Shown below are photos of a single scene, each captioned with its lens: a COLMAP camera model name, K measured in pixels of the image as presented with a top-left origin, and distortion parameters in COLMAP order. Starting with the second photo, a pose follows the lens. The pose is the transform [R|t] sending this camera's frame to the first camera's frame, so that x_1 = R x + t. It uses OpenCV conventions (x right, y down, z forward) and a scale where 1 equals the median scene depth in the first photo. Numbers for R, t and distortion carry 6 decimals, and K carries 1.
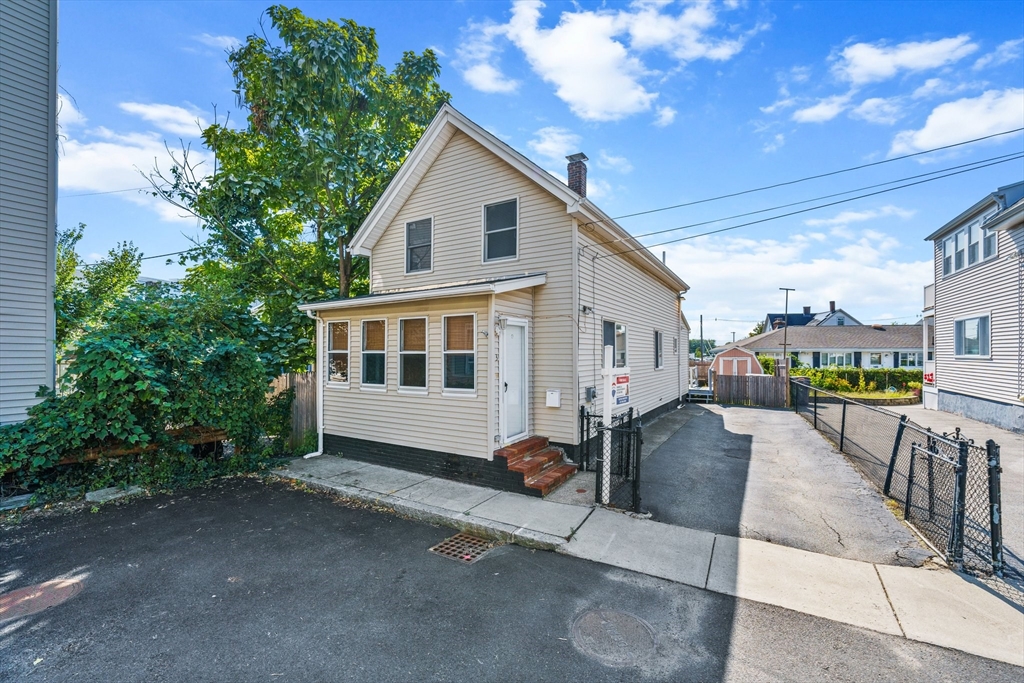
lens RADIAL K [[424.0, 0, 512.4], [0, 424.0, 366.6], [0, 0, 1]] dist [0.003586, 0.000221]
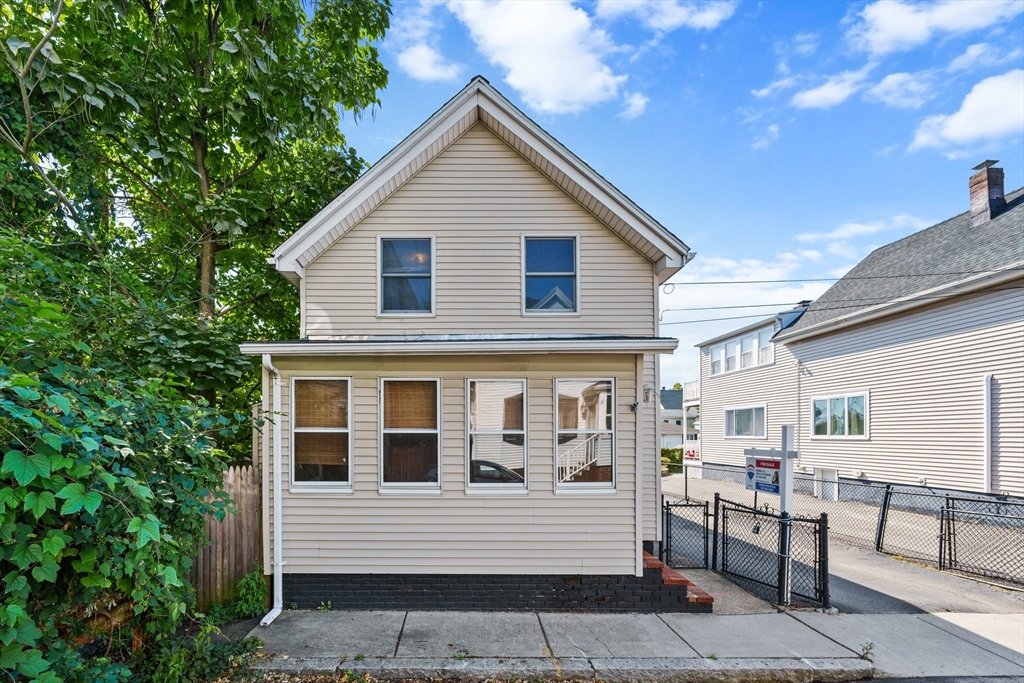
lens RADIAL K [[449.6, 0, 512.0], [0, 449.6, 445.3], [0, 0, 1]] dist [-0.002779, -0.000491]
pose [[0.856906, -0.011494, 0.515345, -0.459441], [0.013605, 0.999907, -0.000320, -0.009532], [-0.515294, 0.007285, 0.856983, 0.304912]]
